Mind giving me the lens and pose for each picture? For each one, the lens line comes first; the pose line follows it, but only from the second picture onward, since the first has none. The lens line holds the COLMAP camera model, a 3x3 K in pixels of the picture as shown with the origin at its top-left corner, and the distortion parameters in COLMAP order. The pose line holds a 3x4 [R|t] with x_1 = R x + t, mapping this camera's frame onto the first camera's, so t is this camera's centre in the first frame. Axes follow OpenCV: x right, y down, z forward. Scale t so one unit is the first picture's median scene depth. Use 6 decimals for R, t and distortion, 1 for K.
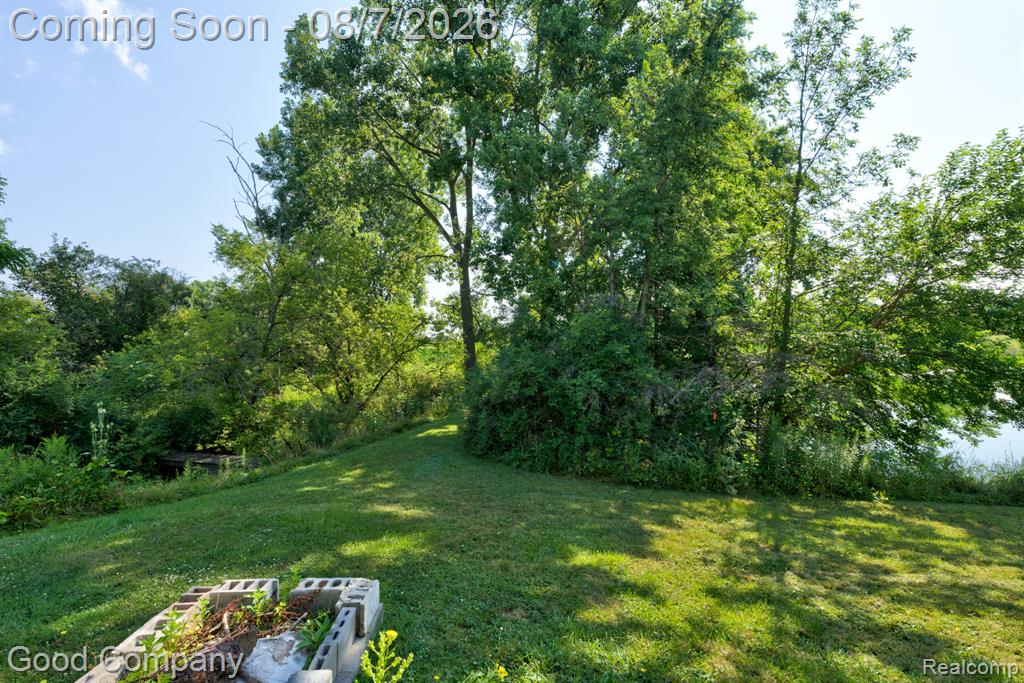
lens RADIAL K [[478.9, 0, 507.5], [0, 478.9, 341.7], [0, 0, 1]] dist [0.001400, 0.002120]
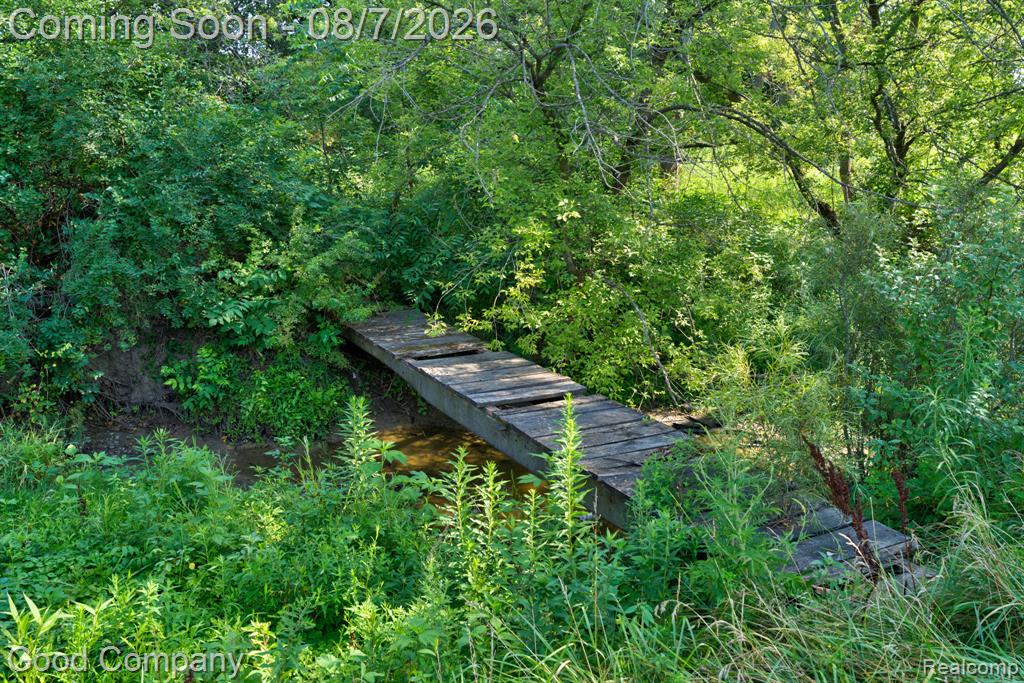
lens RADIAL K [[890.4, 0, 481.9], [0, 890.4, 350.7], [0, 0, 1]] dist [0.066337, 0.013390]
pose [[0.807262, 0.207288, -0.552594, -0.380327], [-0.048721, 0.956503, 0.287626, 0.097363], [0.588179, -0.205267, 0.782248, 0.693072]]
